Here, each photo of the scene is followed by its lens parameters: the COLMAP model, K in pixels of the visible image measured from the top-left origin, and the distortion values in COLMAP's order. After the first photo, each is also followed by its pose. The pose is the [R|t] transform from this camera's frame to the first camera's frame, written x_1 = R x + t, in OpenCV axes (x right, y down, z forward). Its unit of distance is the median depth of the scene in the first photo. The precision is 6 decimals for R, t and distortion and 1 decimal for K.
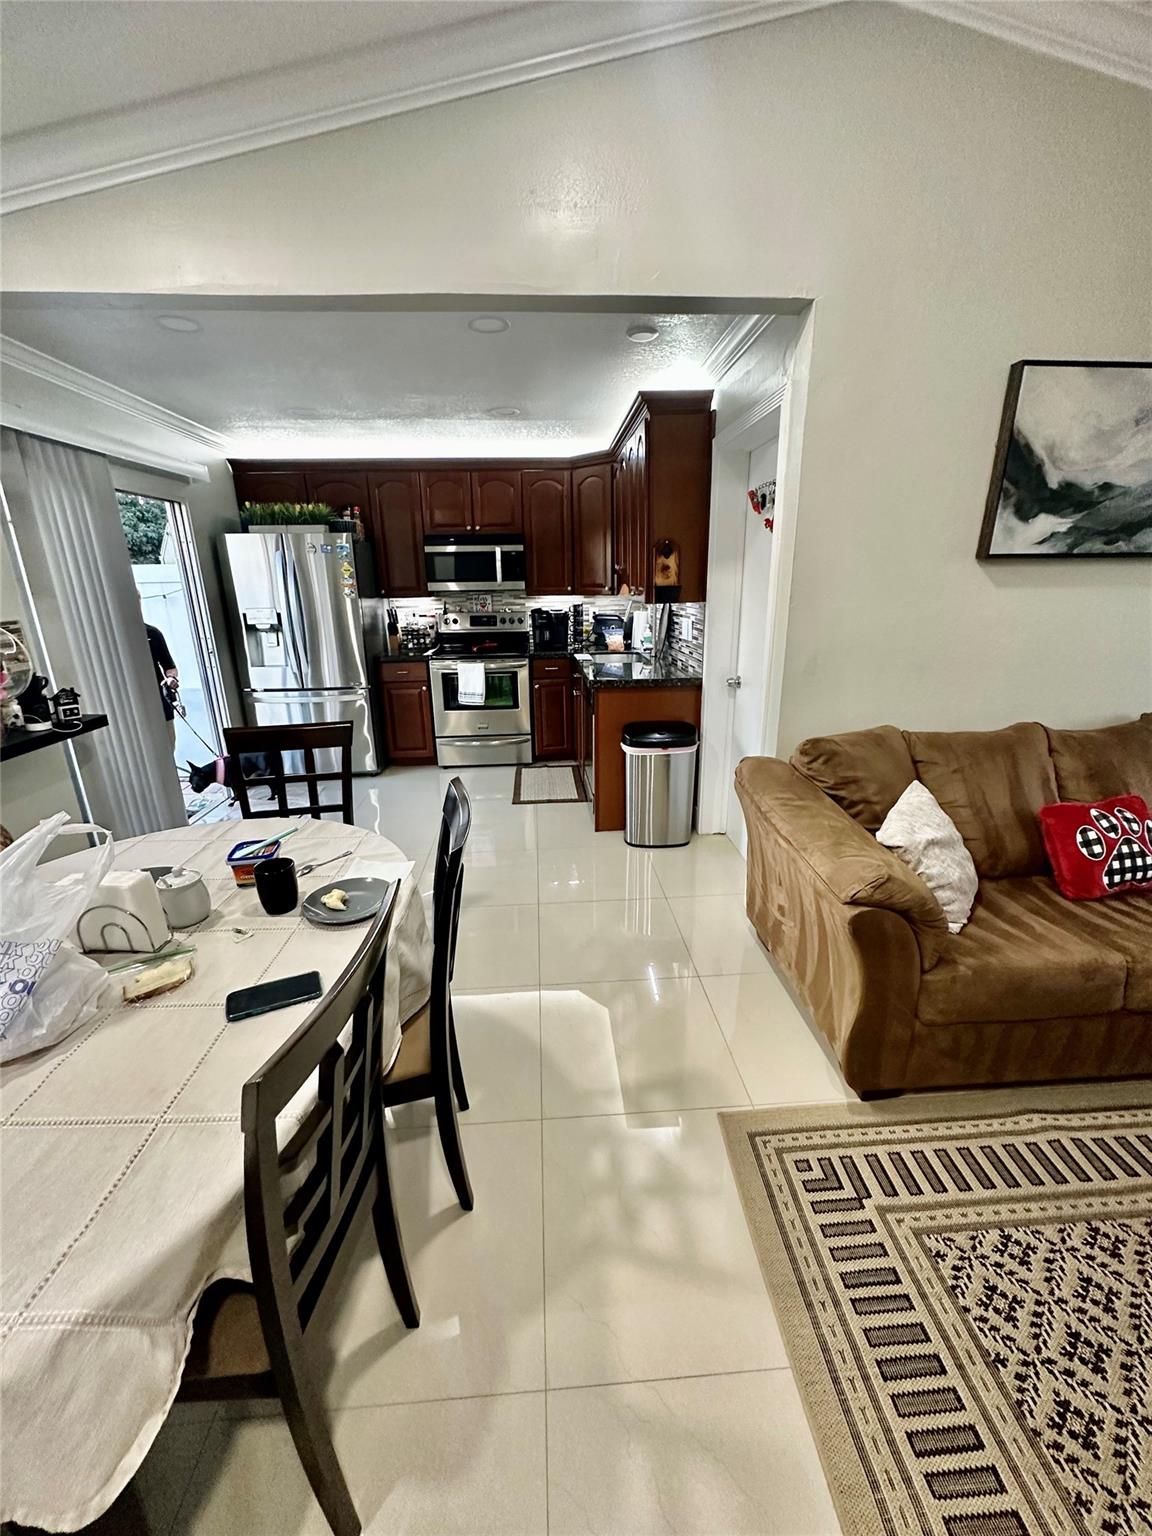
lens RADIAL K [[612.4, 0, 576.0], [0, 612.4, 768.0], [0, 0, 1]] dist [-0.001079, -0.000195]
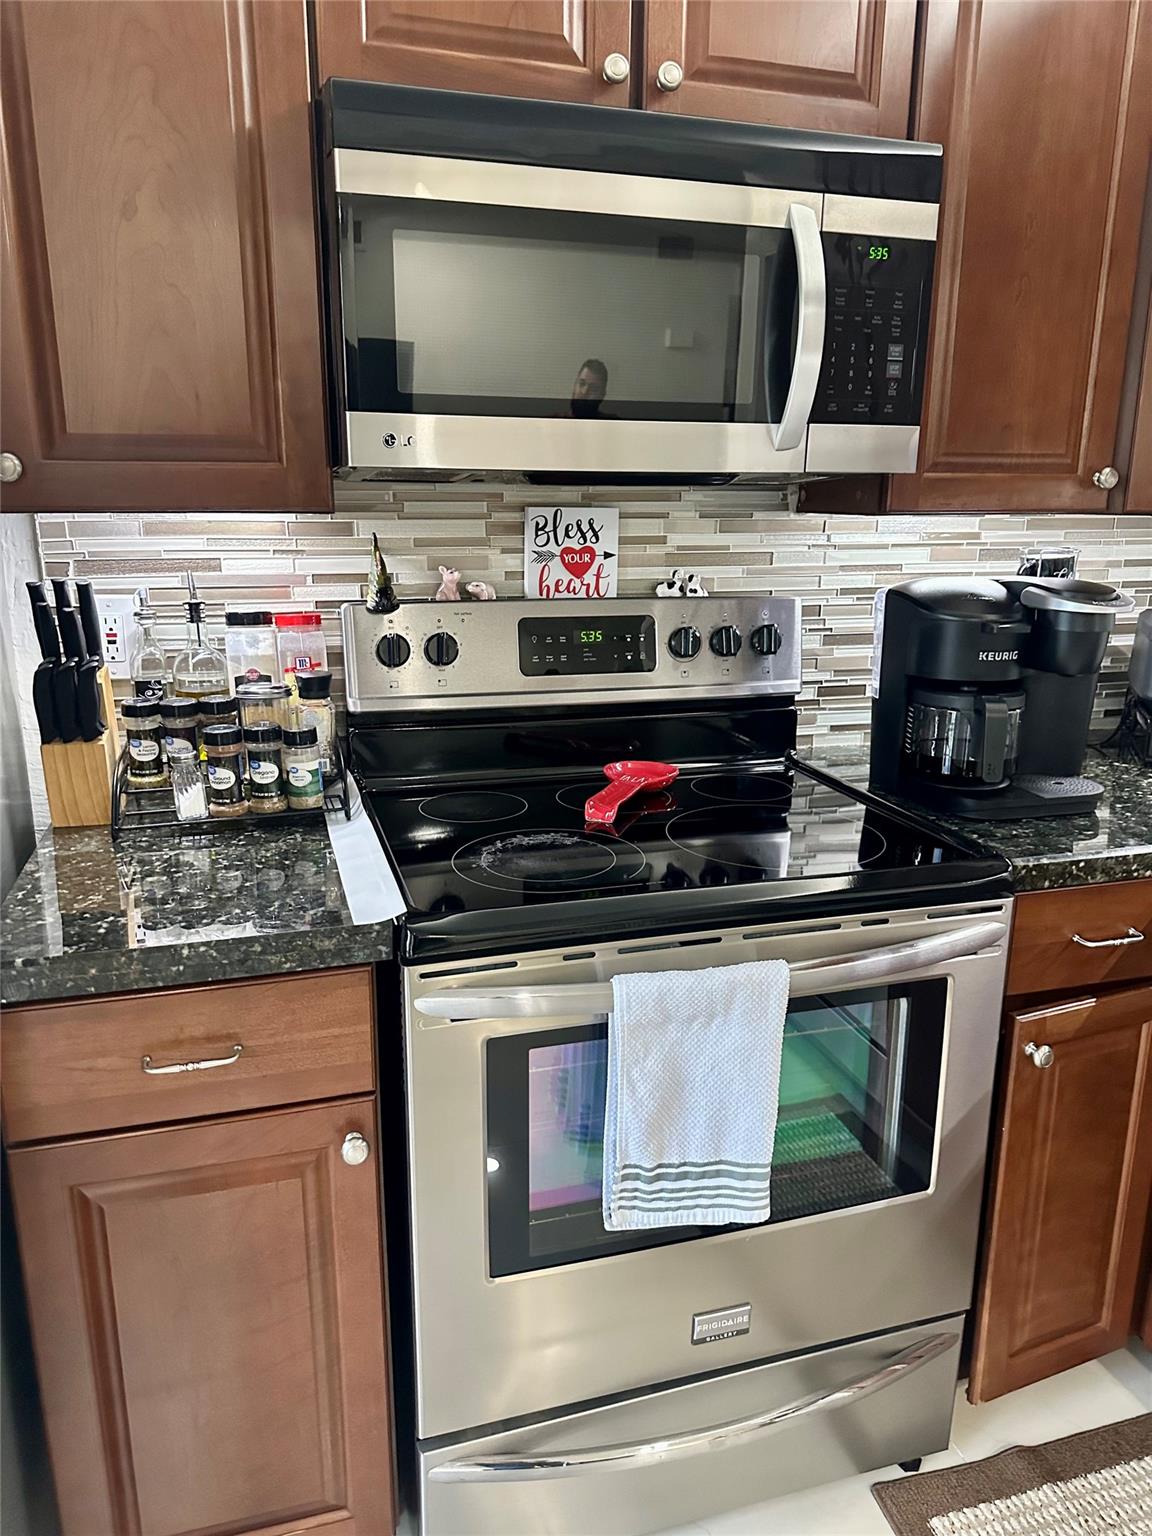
lens RADIAL K [[1069.6, 0, 576.0], [0, 1069.6, 768.0], [0, 0, 1]] dist [0.008956, 0.002268]
pose [[0.975188, -0.035398, 0.218531, -0.228807], [0.048504, 0.997313, -0.054901, -0.185947], [-0.216001, 0.064139, 0.974284, 0.688987]]
